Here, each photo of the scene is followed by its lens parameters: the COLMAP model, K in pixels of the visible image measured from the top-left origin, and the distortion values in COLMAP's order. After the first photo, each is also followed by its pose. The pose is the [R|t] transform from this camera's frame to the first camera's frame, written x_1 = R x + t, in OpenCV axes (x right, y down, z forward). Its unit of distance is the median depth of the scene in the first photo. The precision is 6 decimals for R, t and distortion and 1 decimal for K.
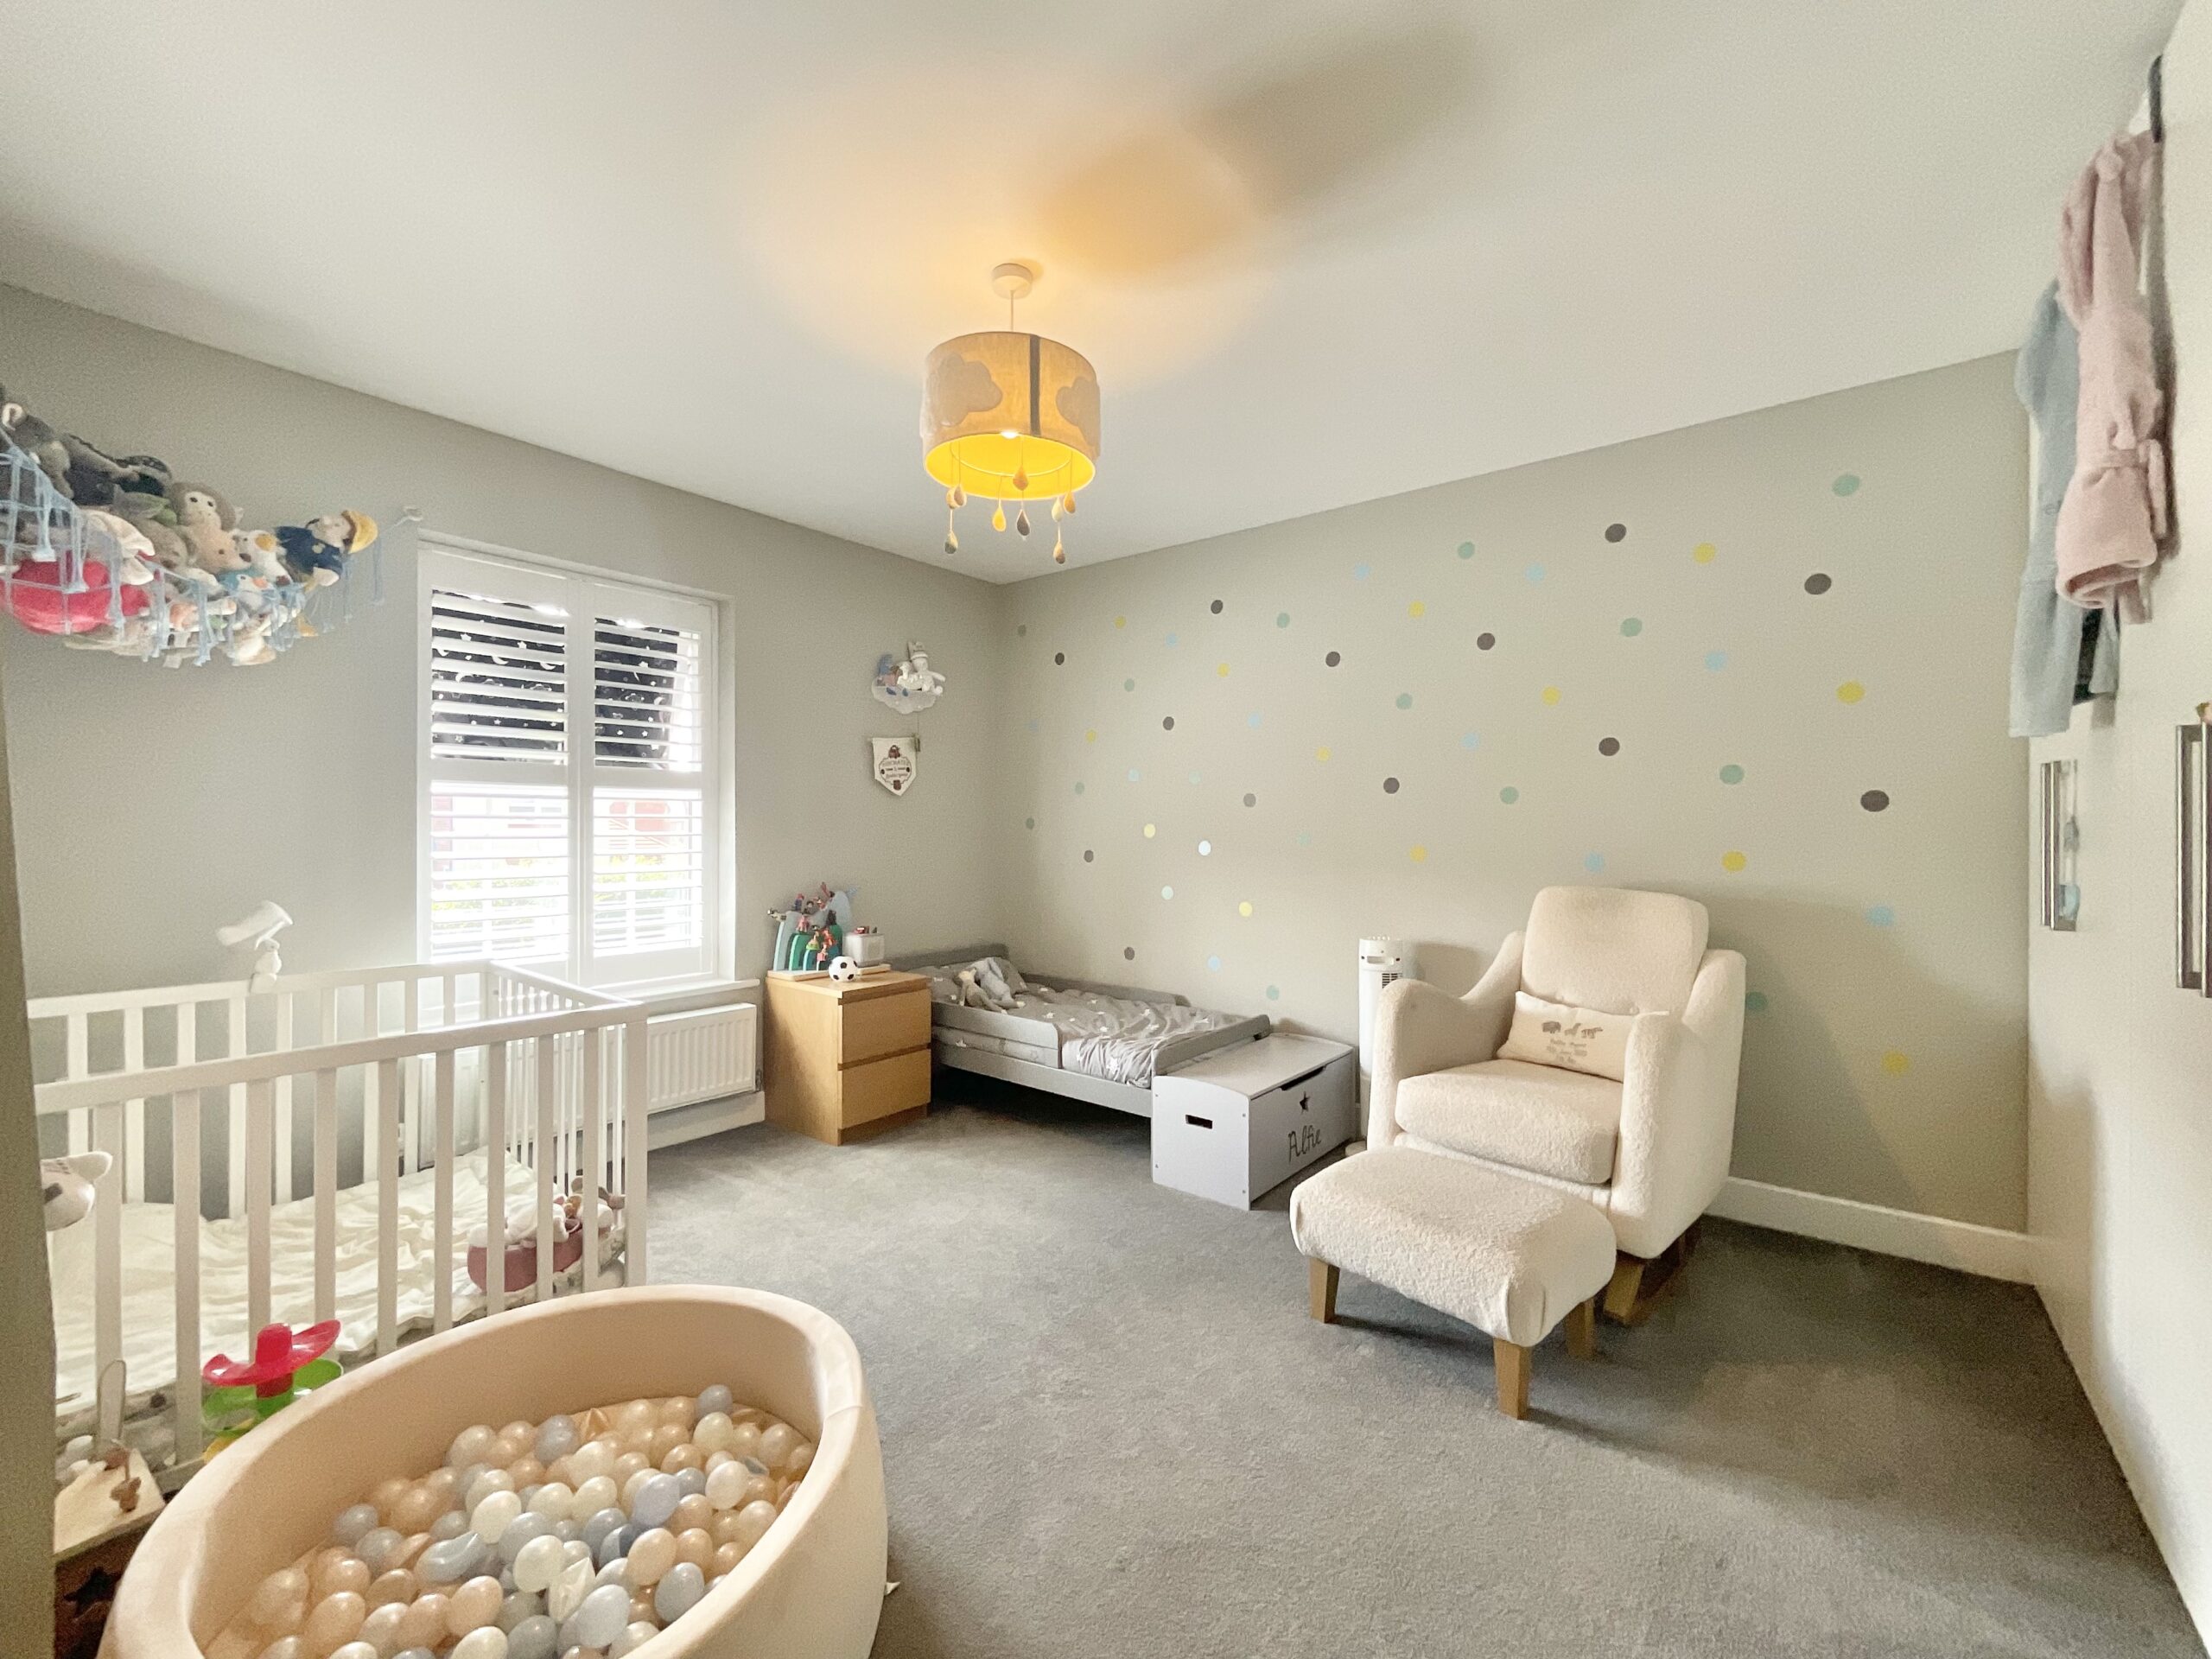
lens RADIAL K [[902.9, 0, 1106.0], [0, 902.9, 829.5], [0, 0, 1]] dist [-0.000467, 0.000056]
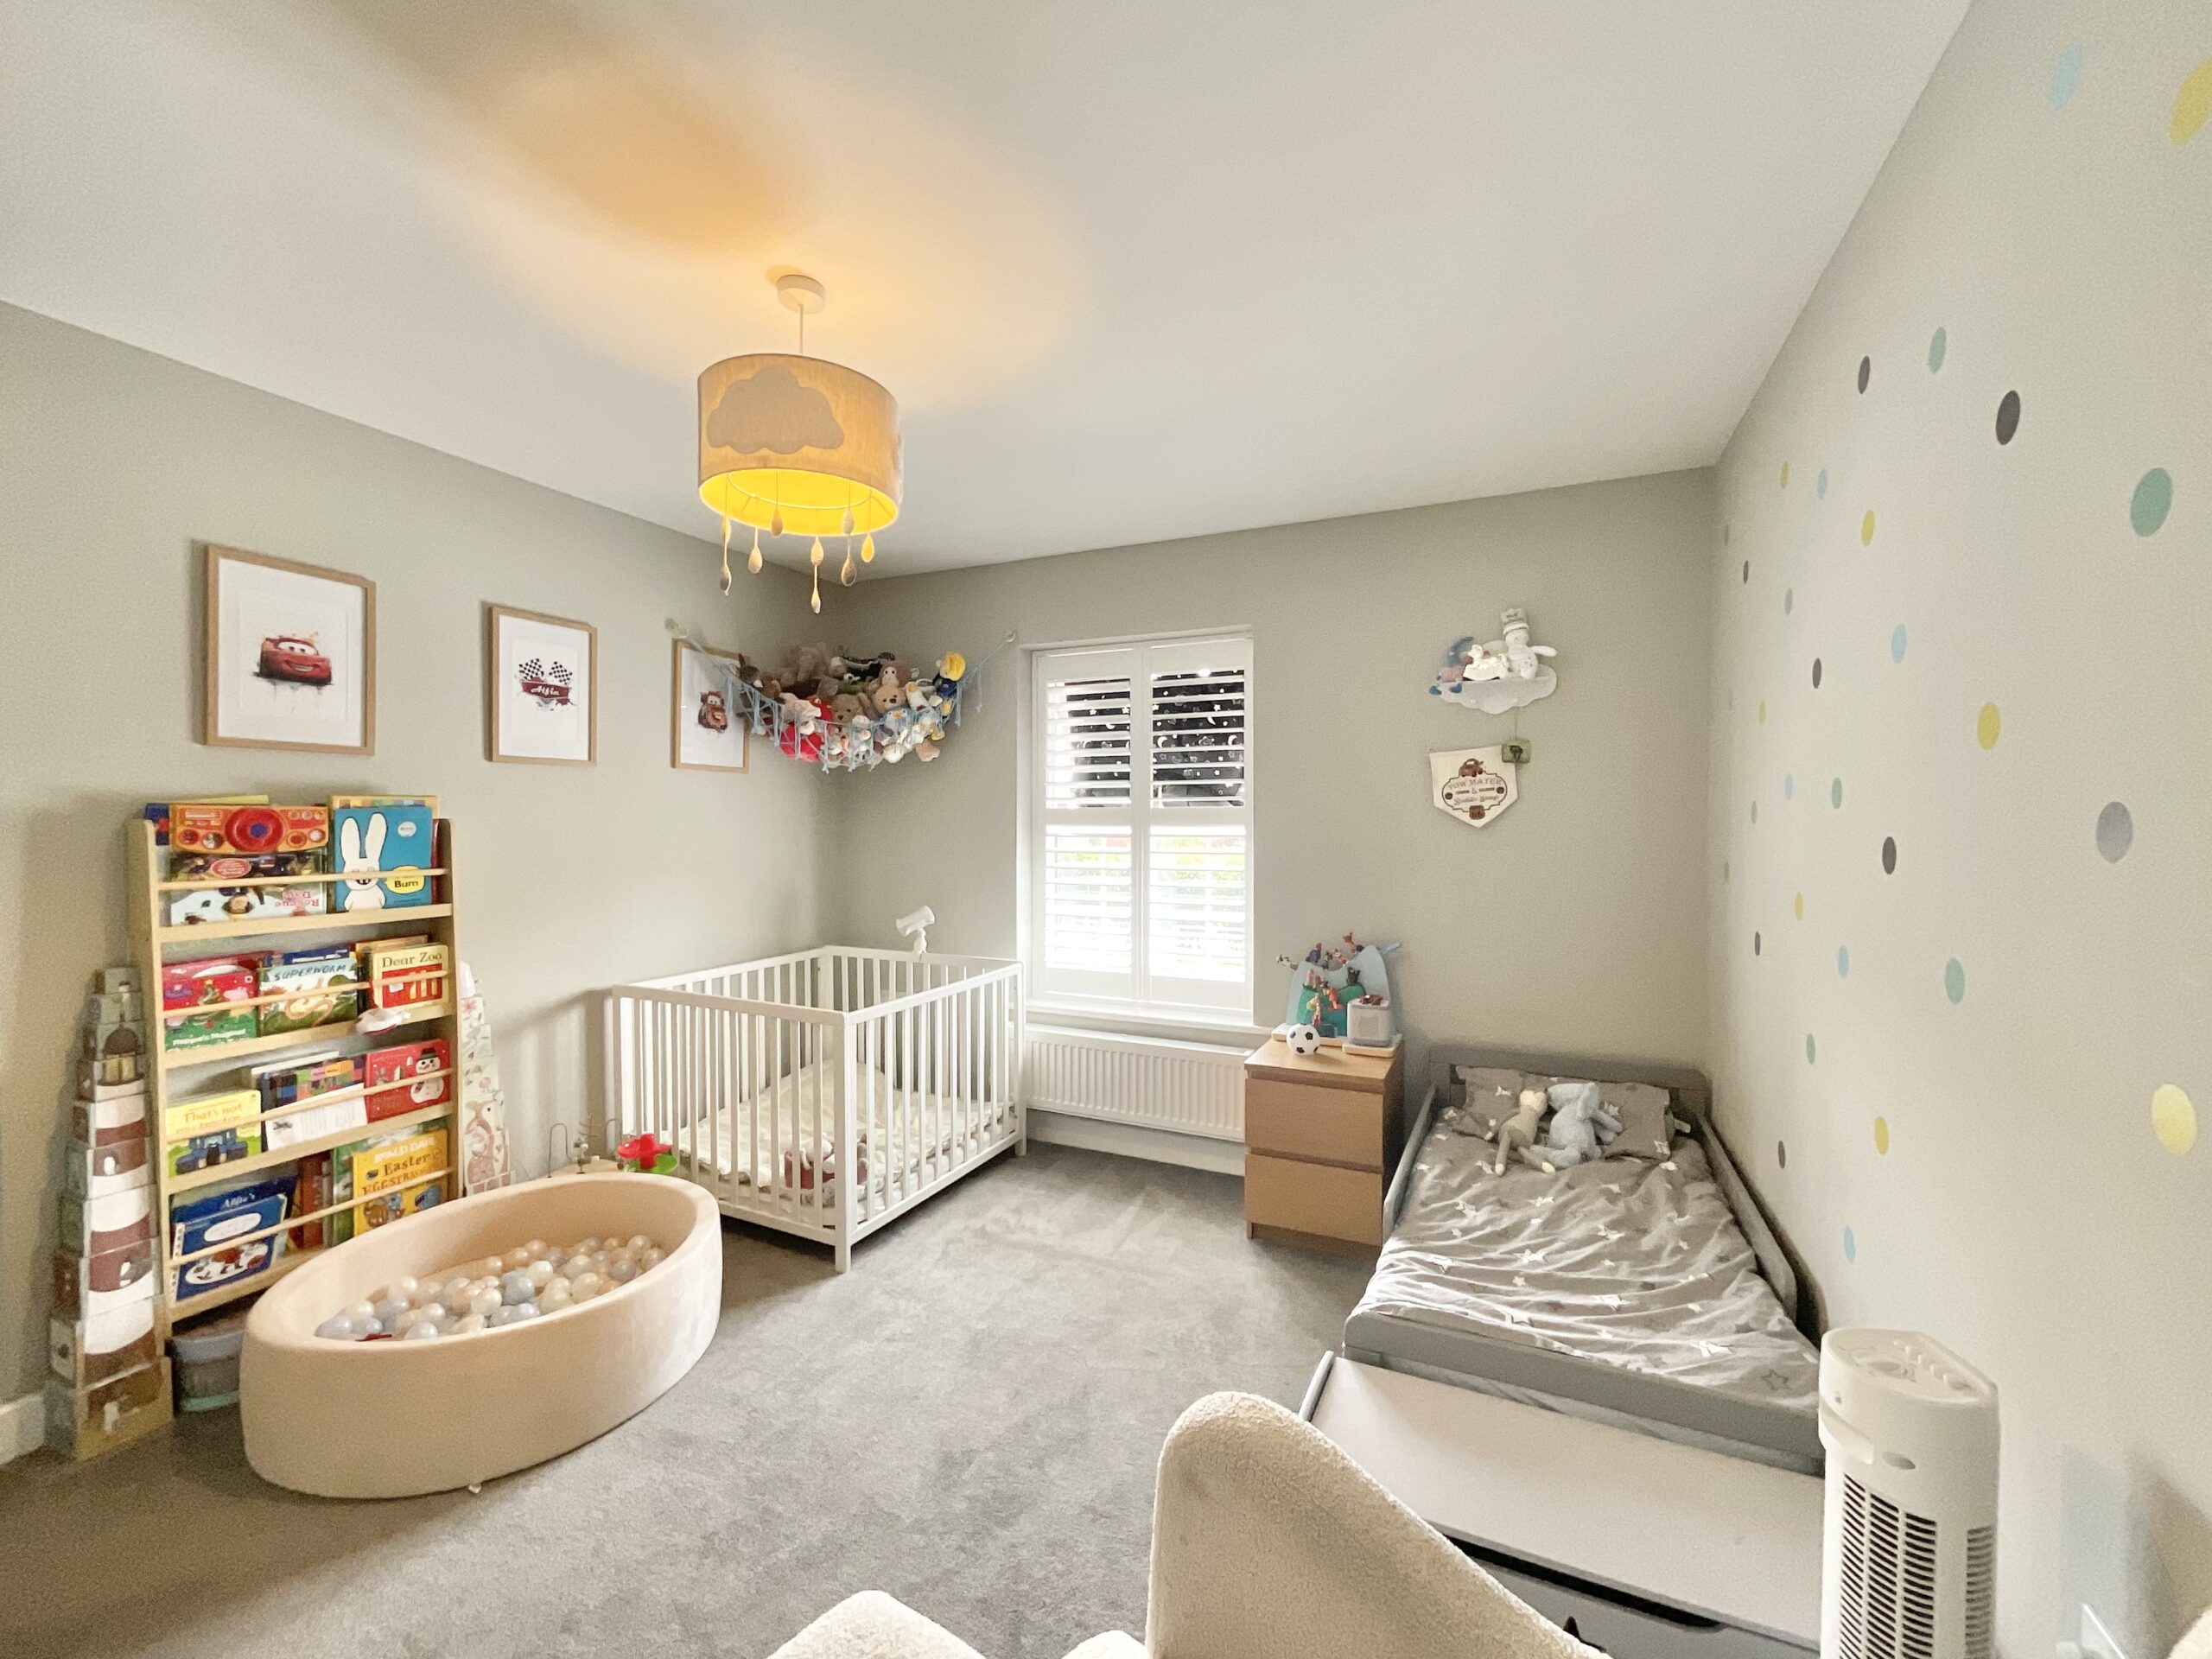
lens RADIAL K [[902.9, 0, 1106.0], [0, 902.9, 829.5], [0, 0, 1]] dist [-0.000467, 0.000056]
pose [[0.214613, 0.002186, -0.976697, 0.499577], [-0.005738, 0.999983, 0.000977, -0.041070], [0.976682, 0.005395, 0.214622, 0.649270]]
